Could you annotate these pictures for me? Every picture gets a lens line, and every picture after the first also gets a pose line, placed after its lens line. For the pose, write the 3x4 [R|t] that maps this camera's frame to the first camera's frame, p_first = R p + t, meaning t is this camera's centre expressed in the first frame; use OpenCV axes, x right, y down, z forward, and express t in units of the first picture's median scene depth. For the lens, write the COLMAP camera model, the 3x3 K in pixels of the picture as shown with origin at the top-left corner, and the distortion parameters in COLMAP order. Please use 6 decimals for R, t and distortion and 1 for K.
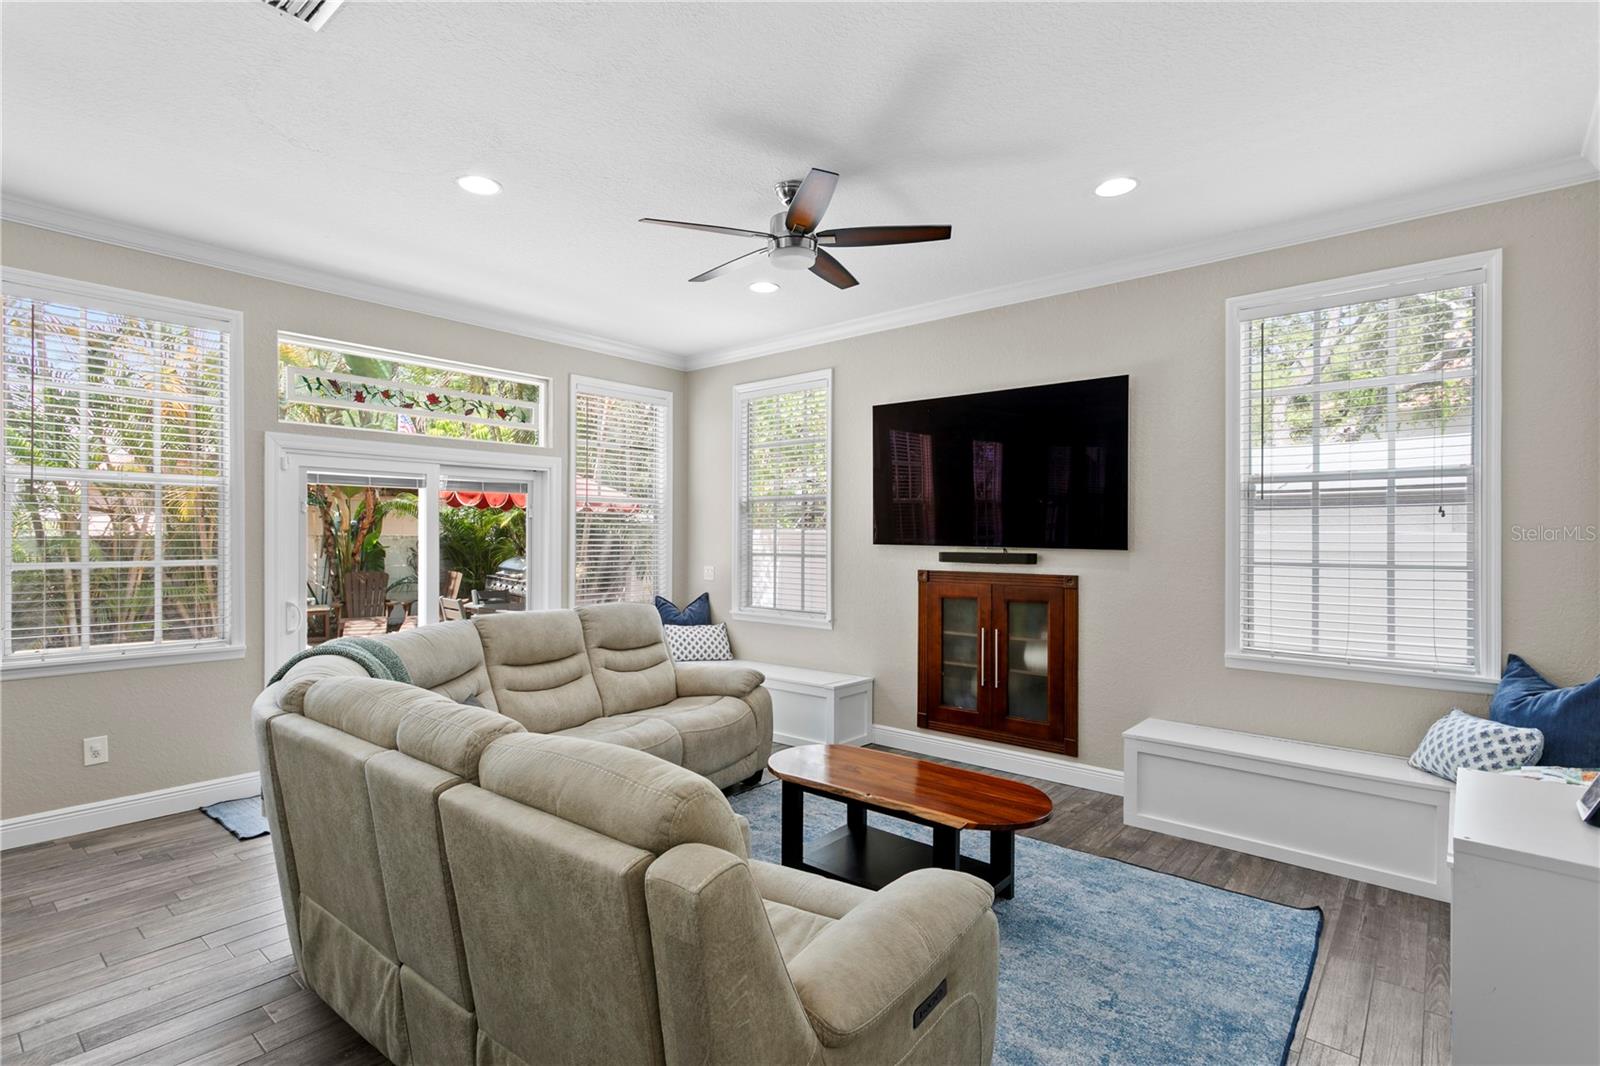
lens RADIAL K [[769.0, 0, 765.2], [0, 769.0, 542.6], [0, 0, 1]] dist [-0.000285, 0.000469]
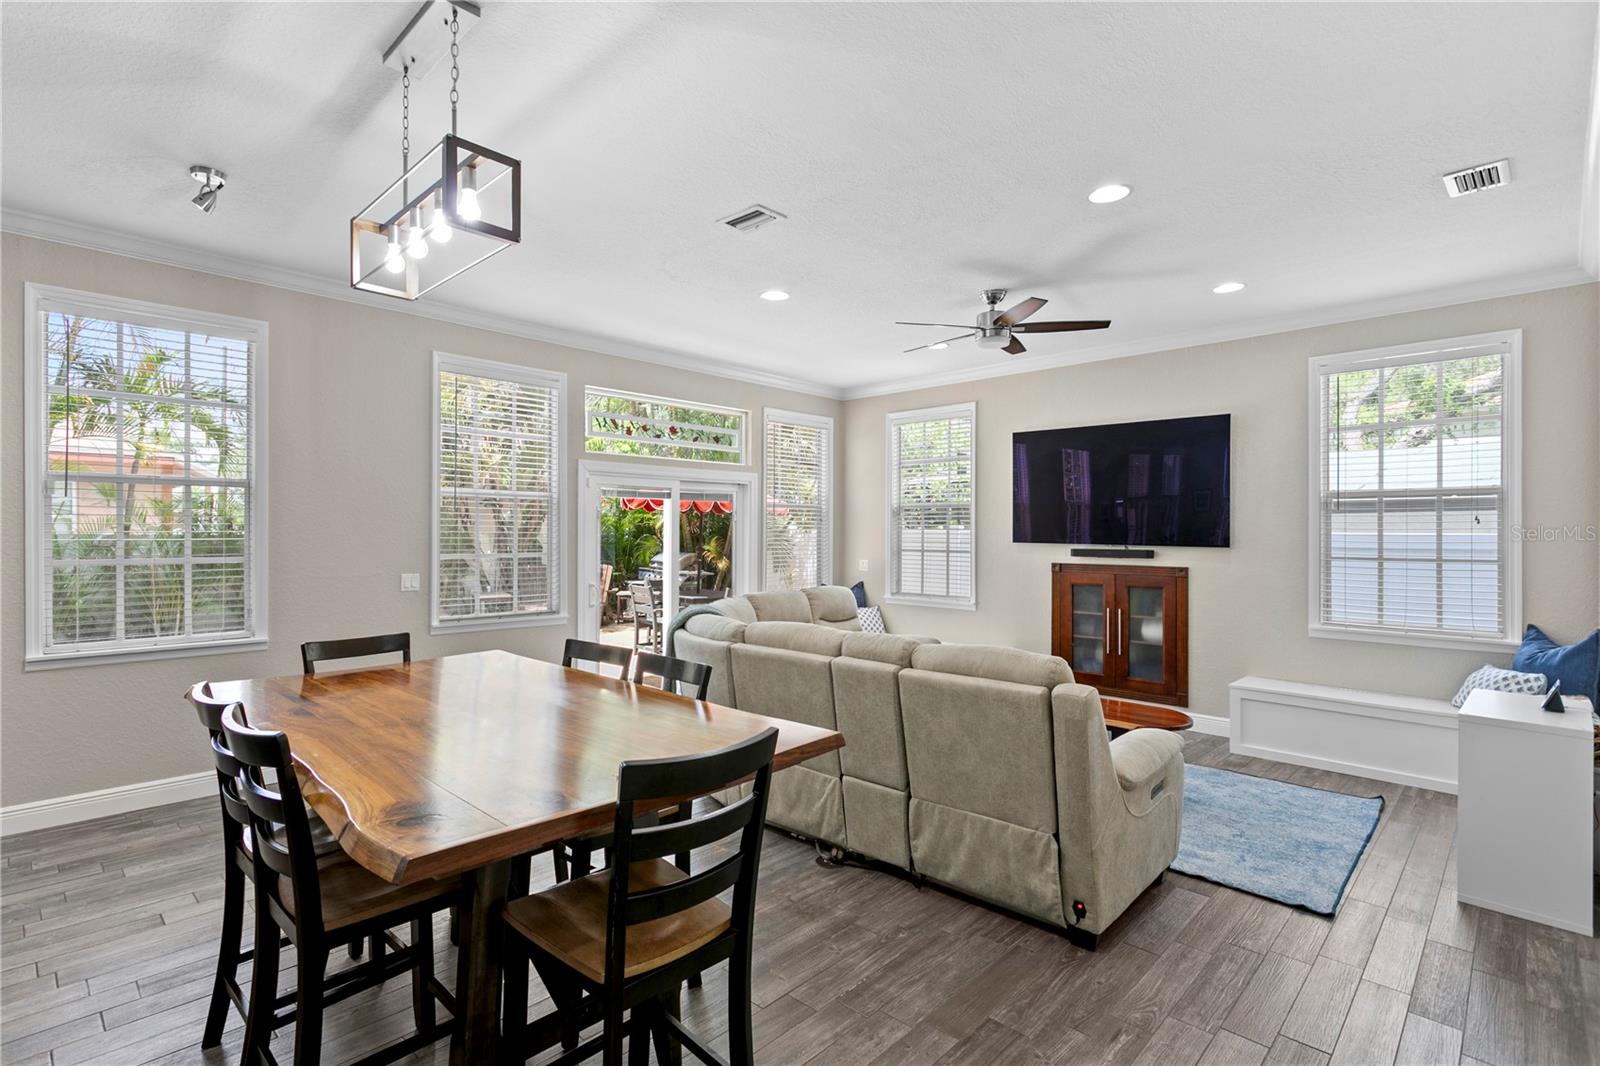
lens RADIAL K [[757.6, 0, 768.5], [0, 757.6, 534.7], [0, 0, 1]] dist [0.001308, 0.000477]
pose [[0.997845, 0.001610, -0.065601, -0.224396], [-0.001990, 0.999982, -0.005723, -0.003161], [0.065591, 0.005841, 0.997830, -0.334056]]
